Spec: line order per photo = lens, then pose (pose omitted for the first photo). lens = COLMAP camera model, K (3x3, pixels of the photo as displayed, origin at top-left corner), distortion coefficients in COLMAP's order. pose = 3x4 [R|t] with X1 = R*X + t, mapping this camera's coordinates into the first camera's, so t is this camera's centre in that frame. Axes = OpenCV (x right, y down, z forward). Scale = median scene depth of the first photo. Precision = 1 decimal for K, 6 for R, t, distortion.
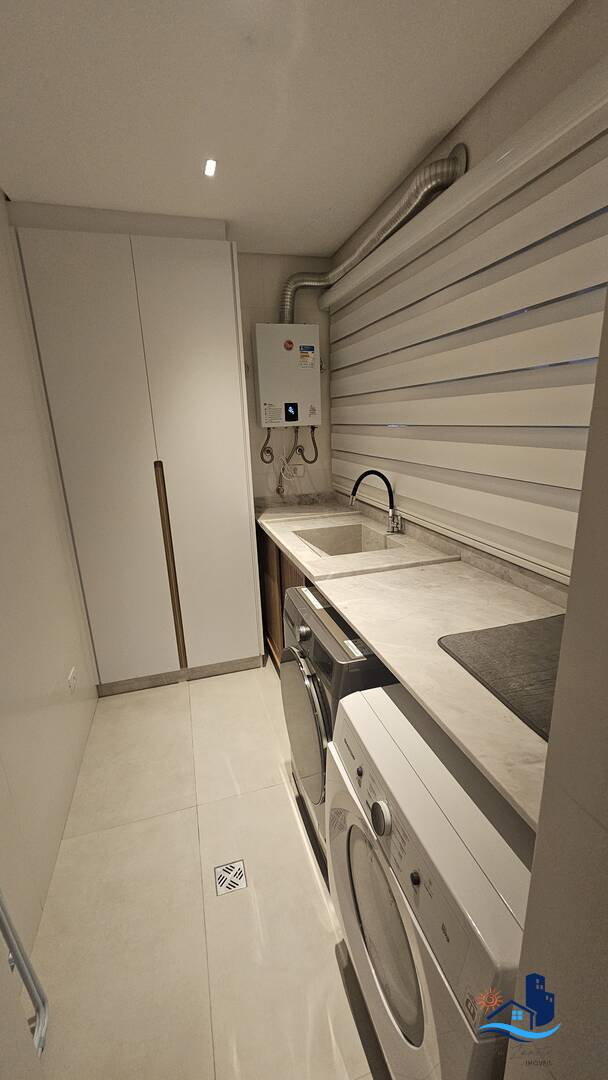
lens RADIAL K [[442.3, 0, 304.7], [0, 442.3, 544.5], [0, 0, 1]] dist [-0.009549, 0.001875]
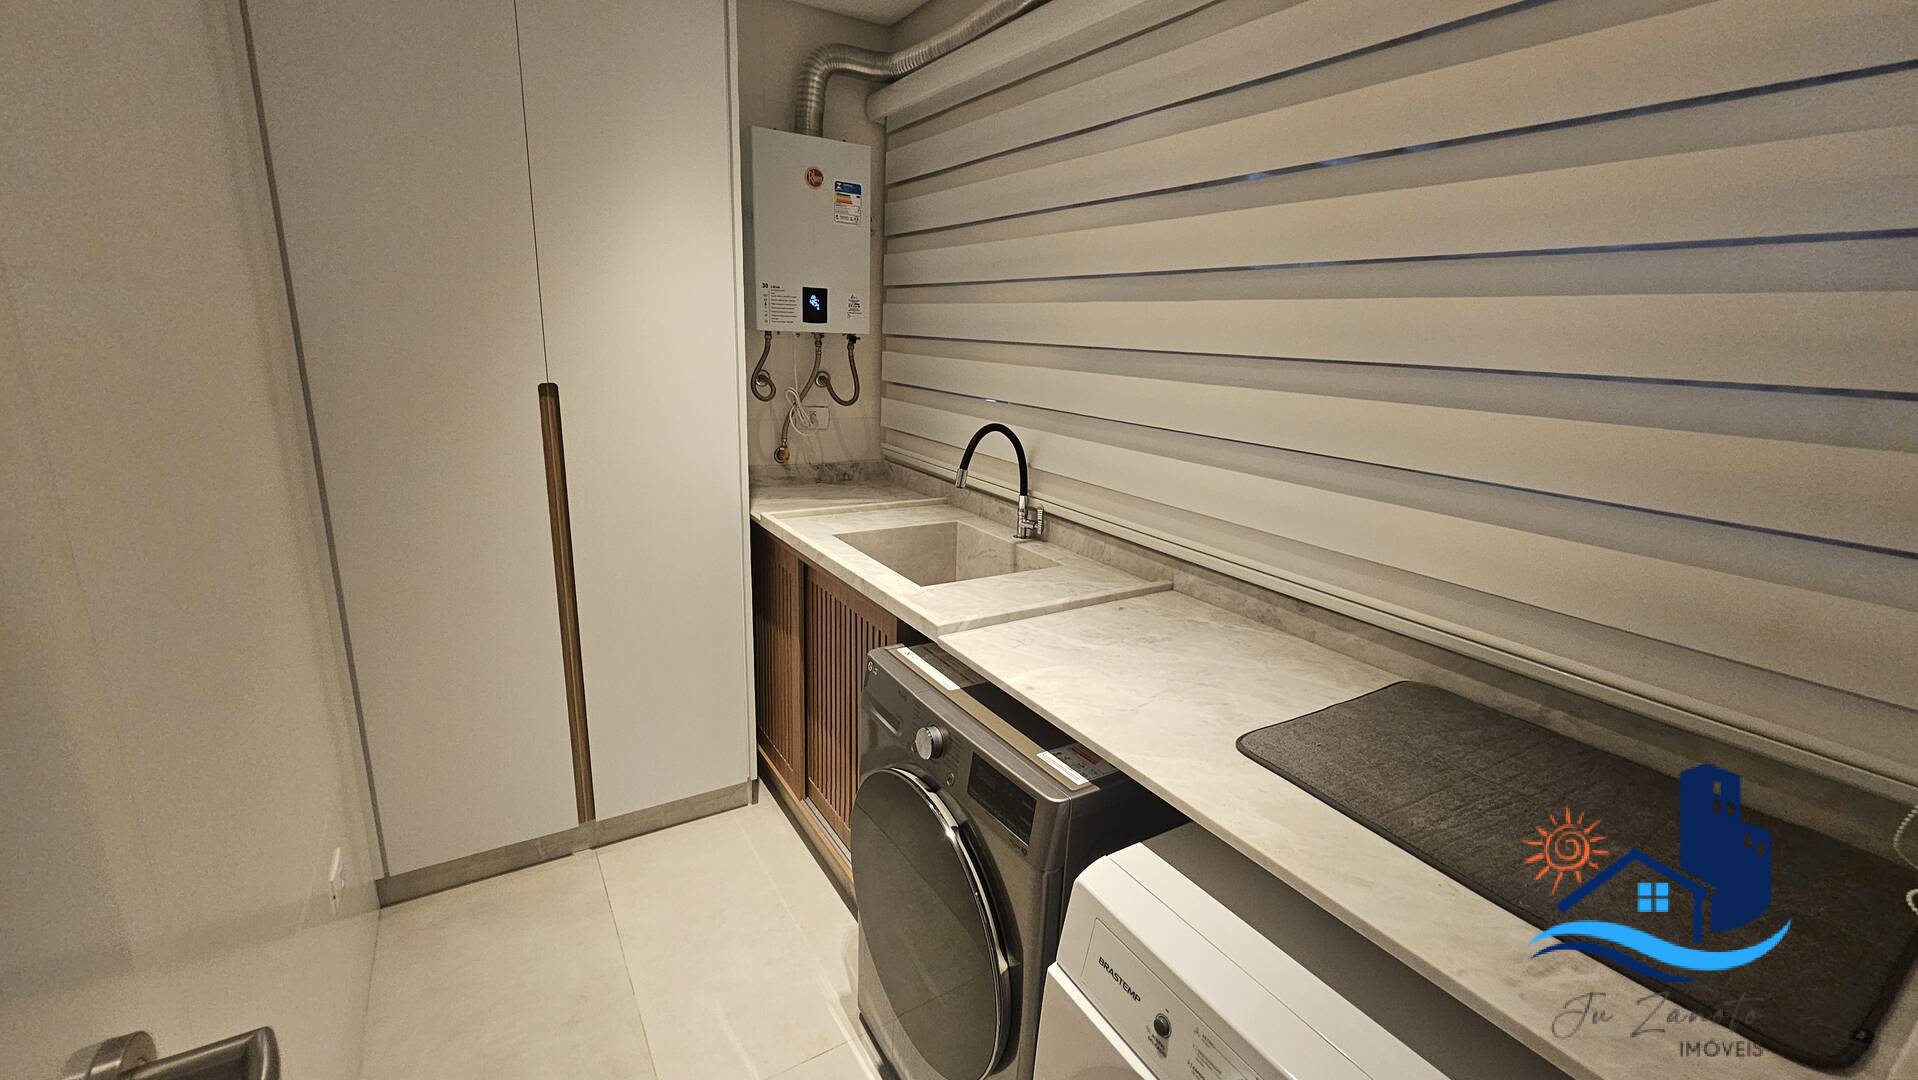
lens RADIAL K [[785.4, 0, 957.9], [0, 785.4, 534.5], [0, 0, 1]] dist [-0.009549, 0.001875]
pose [[0.960109, 0.006292, 0.279556, -0.145912], [0.000938, 0.999669, -0.025719, -0.006974], [-0.279625, 0.024955, 0.959785, 0.085620]]
